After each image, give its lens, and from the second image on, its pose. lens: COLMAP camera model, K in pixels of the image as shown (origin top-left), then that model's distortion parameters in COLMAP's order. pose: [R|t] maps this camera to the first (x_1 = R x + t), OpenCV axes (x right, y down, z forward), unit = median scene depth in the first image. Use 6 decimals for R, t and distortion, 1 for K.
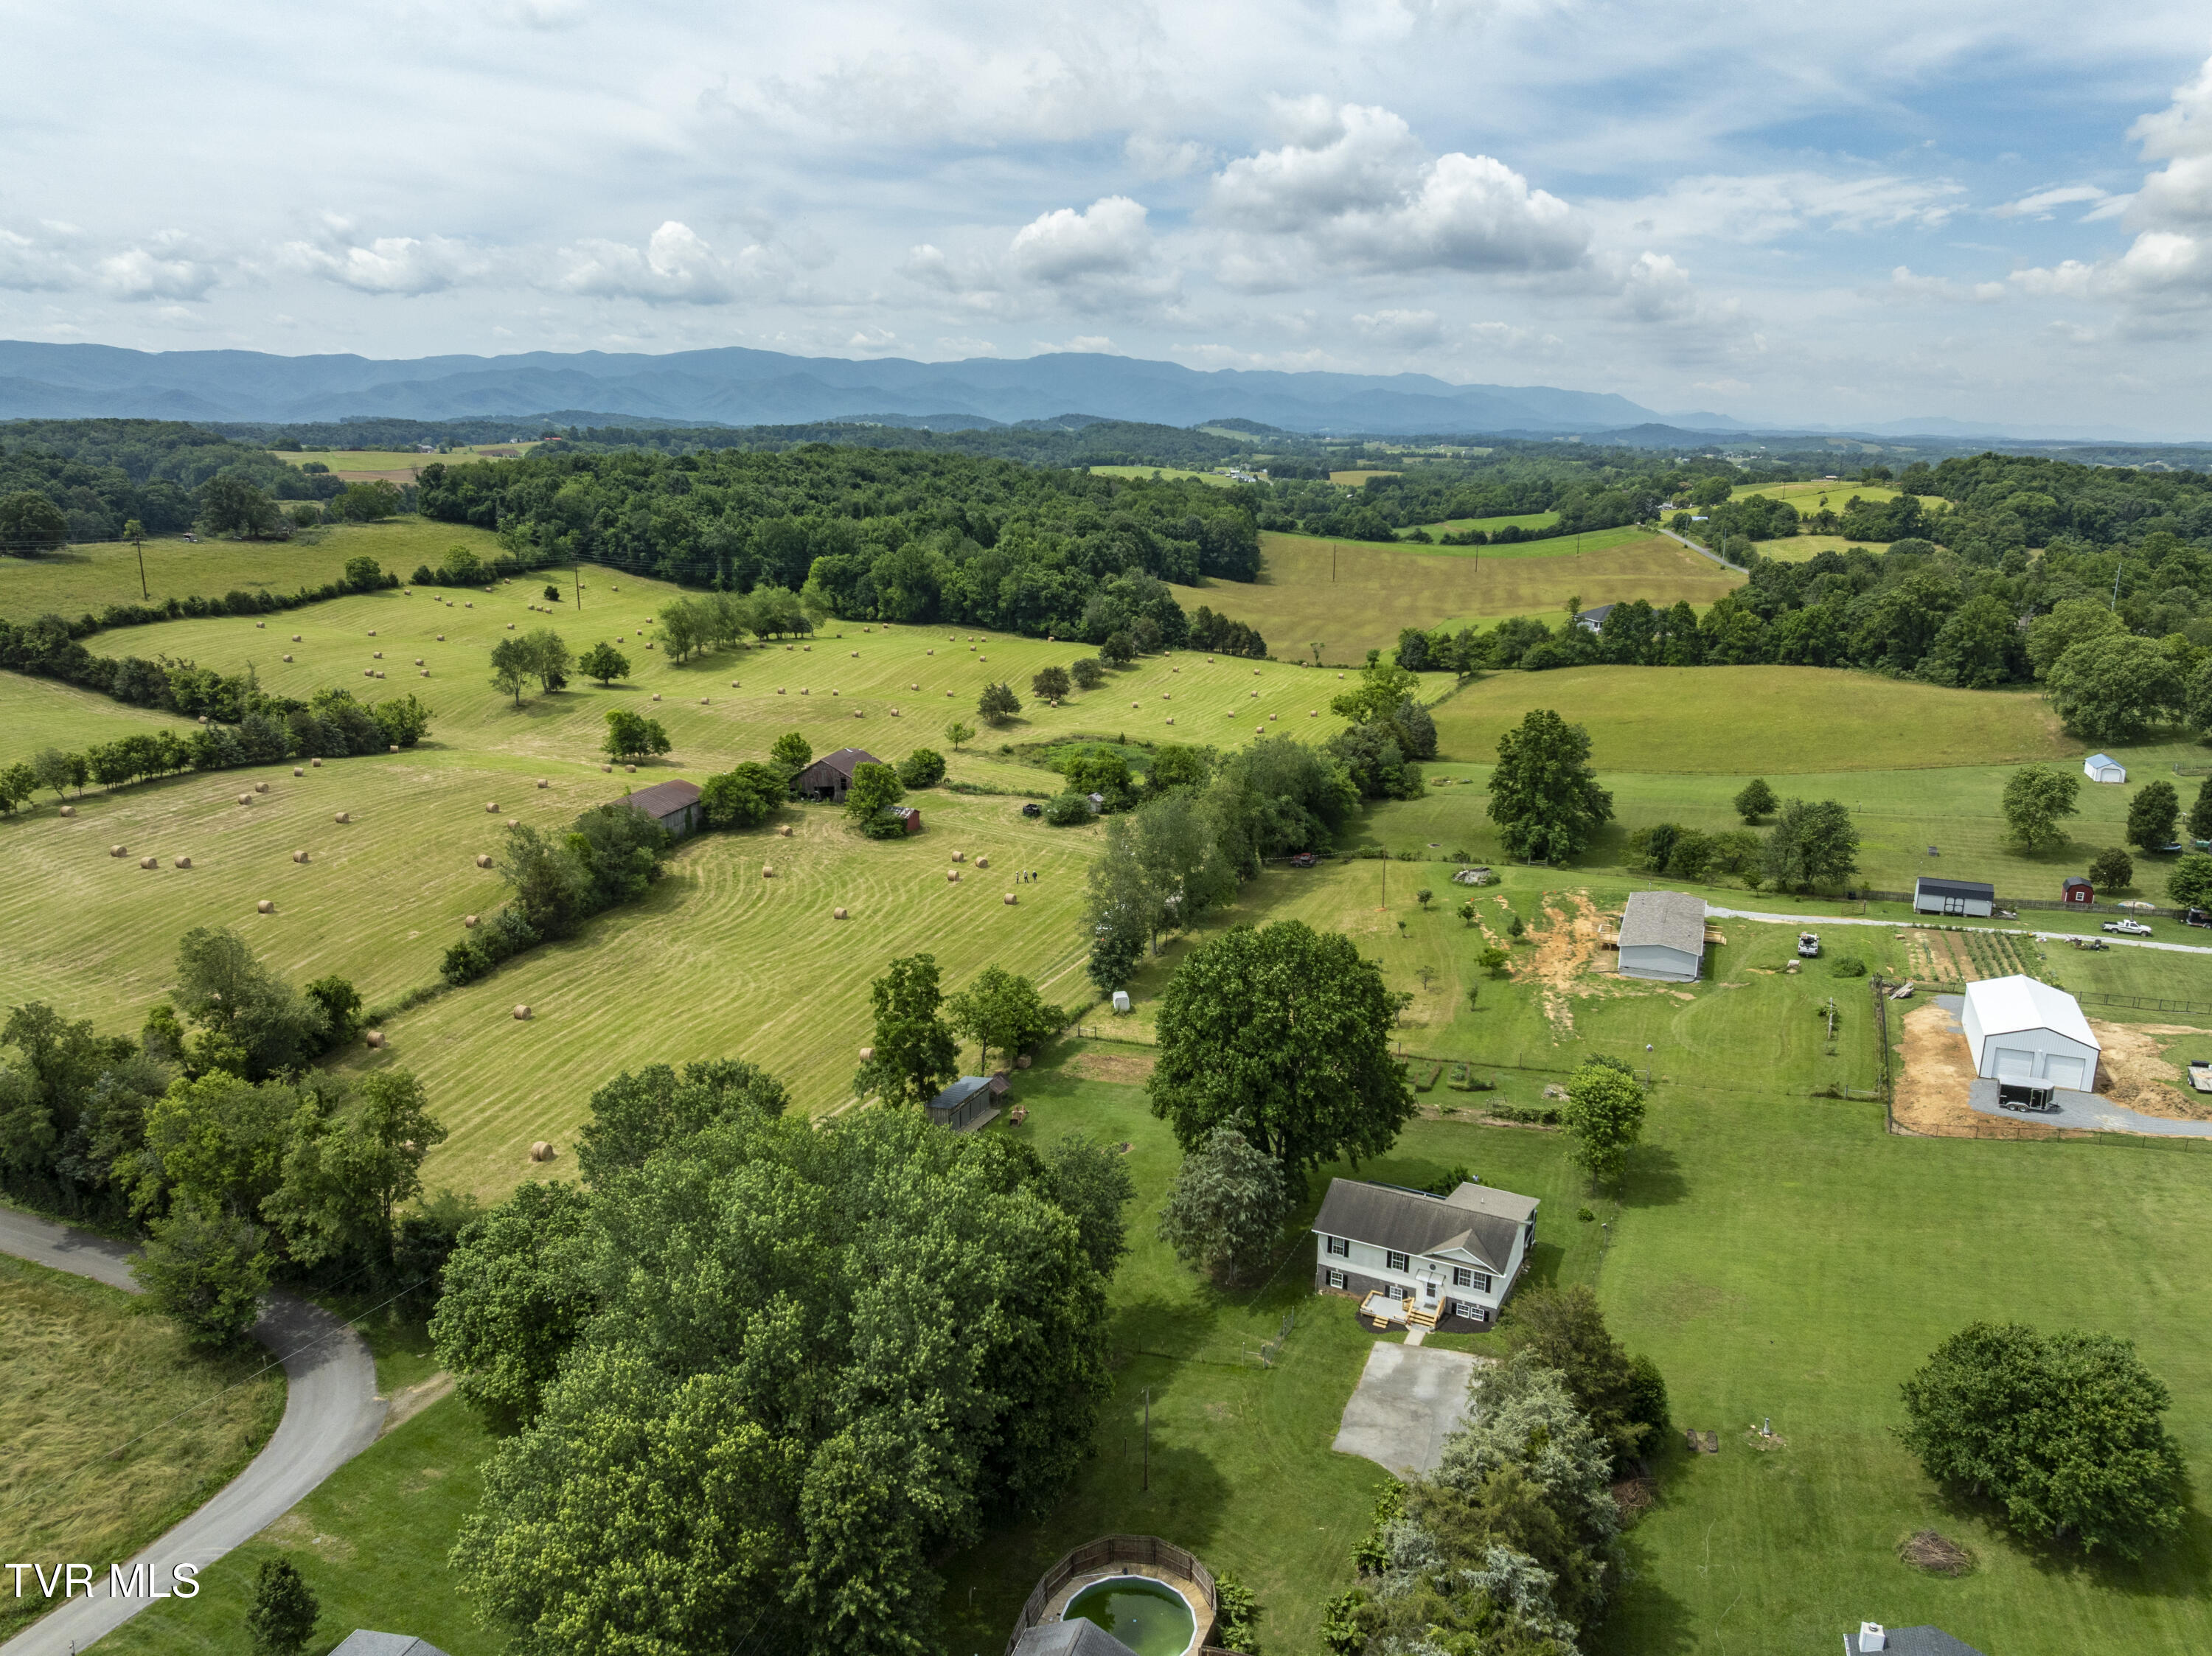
lens RADIAL K [[1541.7, 0, 1098.7], [0, 1541.7, 887.3], [0, 0, 1]] dist [-0.034004, -0.004845]
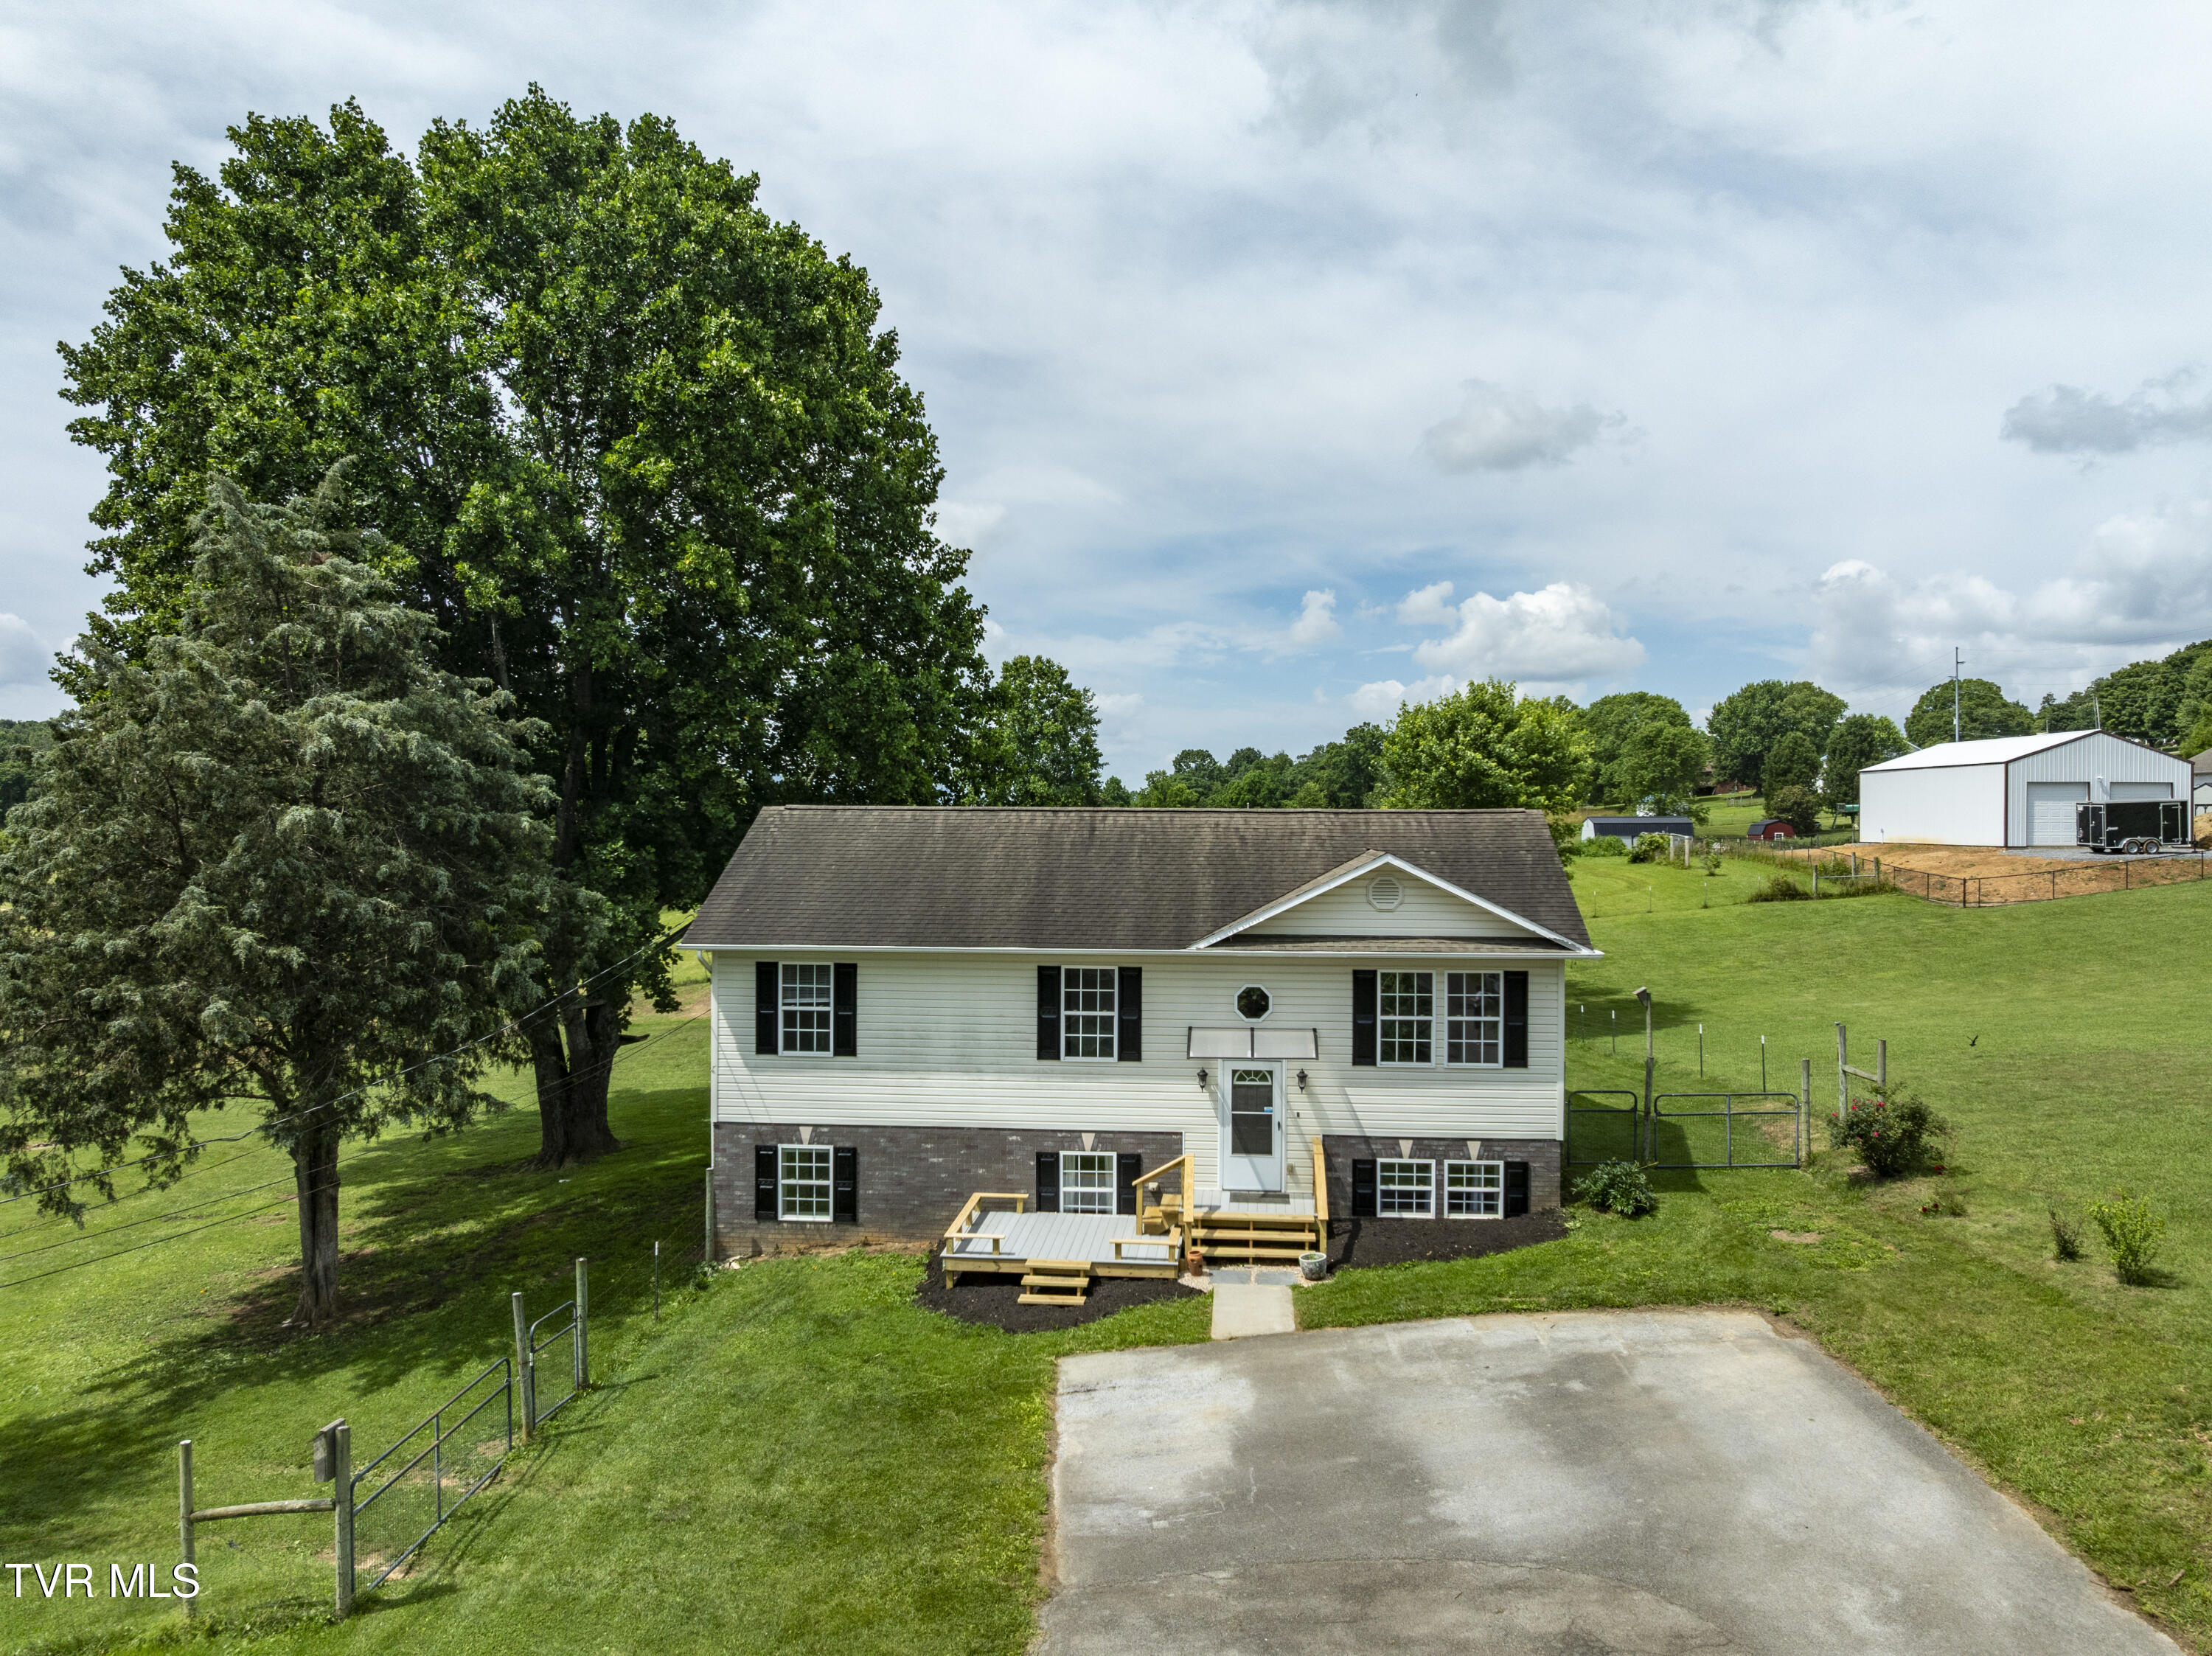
lens RADIAL K [[1549.4, 0, 1106.0], [0, 1549.4, 828.0], [0, 0, 1]] dist [-0.038022, 0.001620]
pose [[0.920026, 0.001348, 0.391855, 0.048559], [0.108458, 0.960052, -0.257948, 0.120412], [-0.376549, 0.279819, 0.883126, 0.349309]]
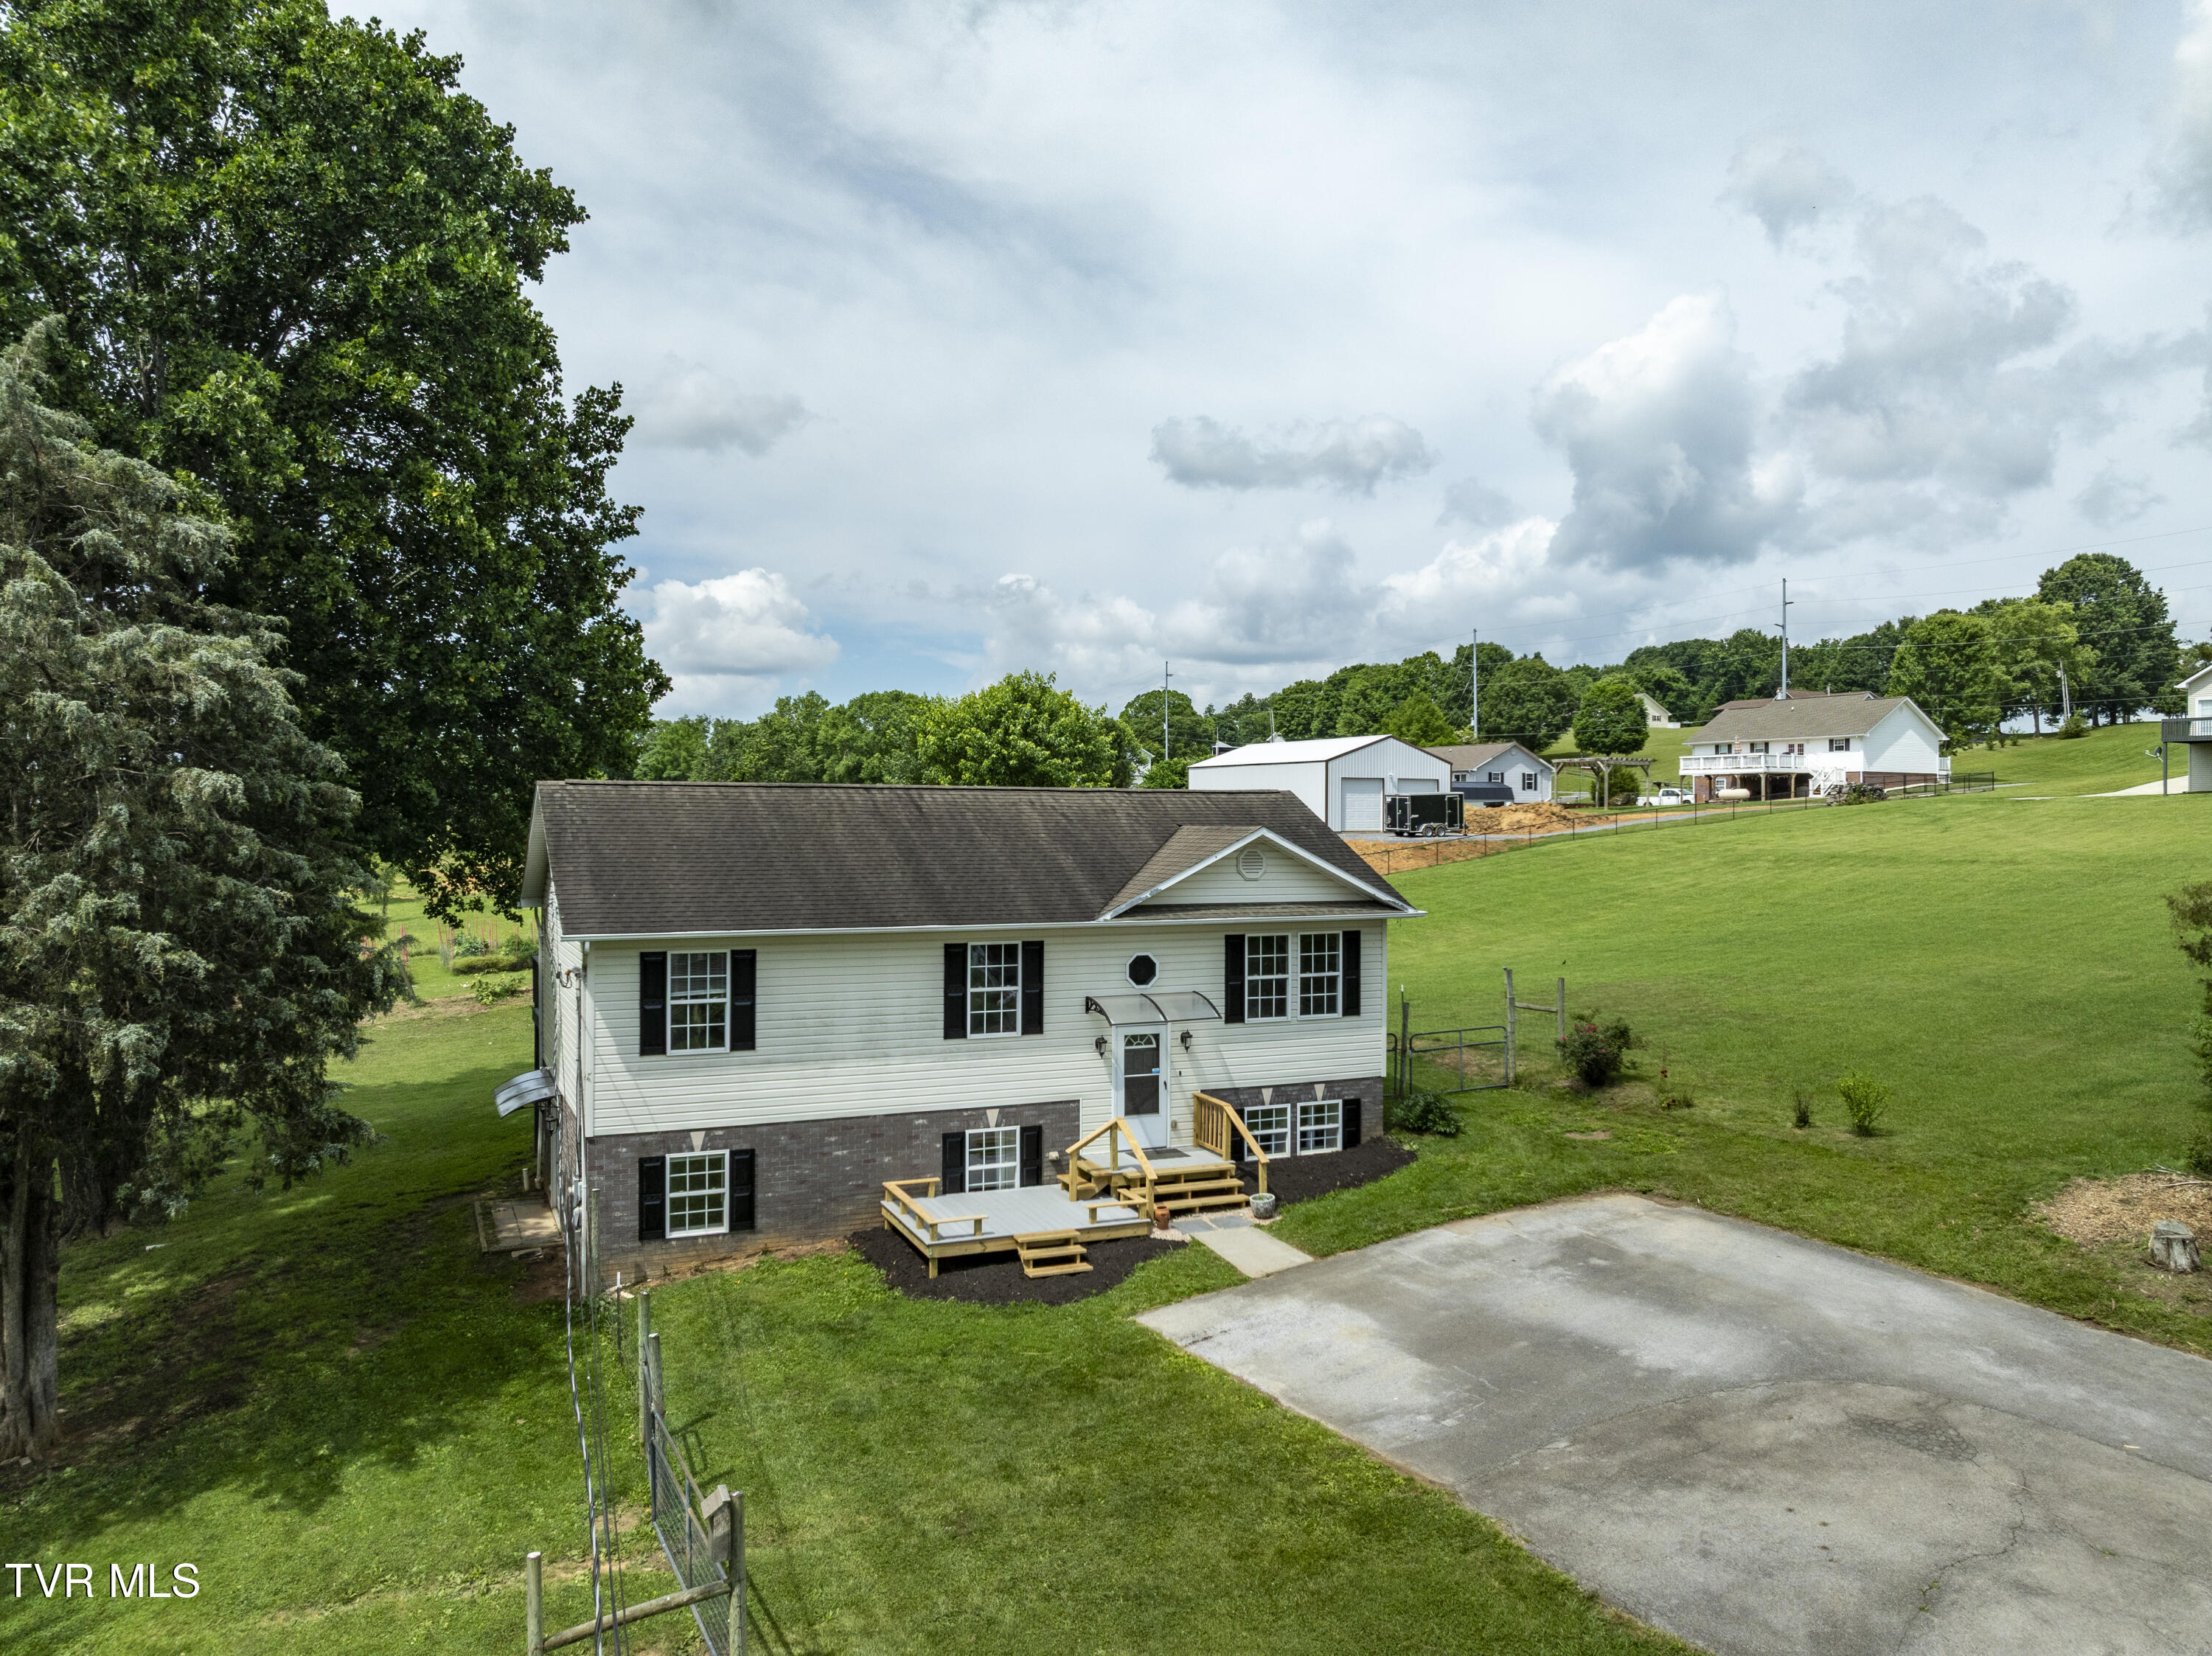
lens RADIAL K [[1549.4, 0, 1106.0], [0, 1549.4, 828.0], [0, 0, 1]] dist [-0.038022, 0.001620]
pose [[0.614042, -0.003268, 0.789267, 0.013759], [0.222386, 0.960193, -0.169039, 0.114709], [-0.757296, 0.279318, 0.590326, 0.373197]]
